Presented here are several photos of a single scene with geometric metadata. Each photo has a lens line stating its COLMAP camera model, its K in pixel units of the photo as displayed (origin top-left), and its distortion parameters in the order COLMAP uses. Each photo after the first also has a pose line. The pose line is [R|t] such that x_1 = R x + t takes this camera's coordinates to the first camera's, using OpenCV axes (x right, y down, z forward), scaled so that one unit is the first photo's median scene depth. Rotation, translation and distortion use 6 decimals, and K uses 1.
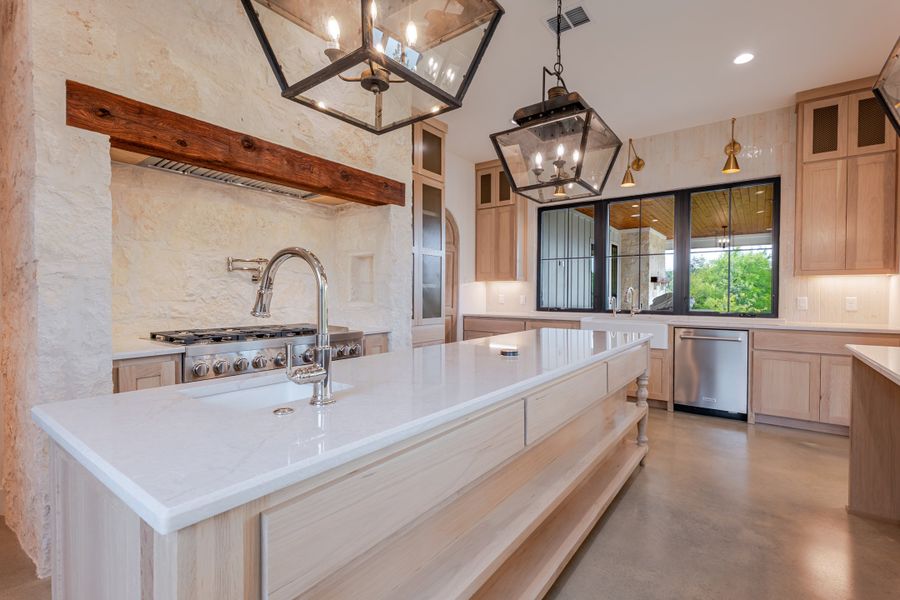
lens RADIAL K [[415.5, 0, 449.8], [0, 415.5, 298.0], [0, 0, 1]] dist [-0.000047, 0.000083]
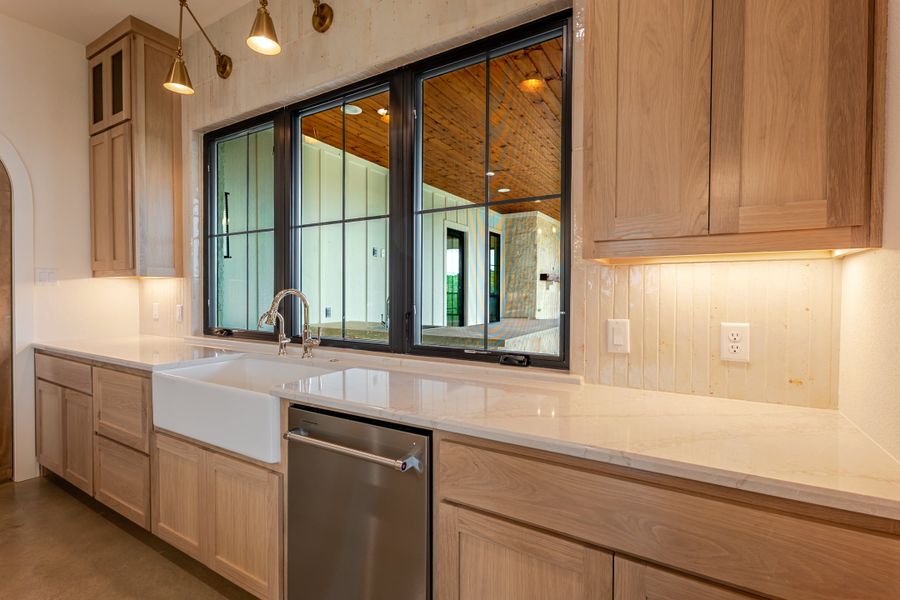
lens RADIAL K [[415.5, 0, 452.4], [0, 415.5, 298.8], [0, 0, 1]] dist [-0.000047, 0.000083]
pose [[0.993699, -0.001064, 0.112077, 0.472919], [0.000204, 0.999970, 0.007682, -0.017990], [-0.112082, -0.007611, 0.993670, 0.464613]]
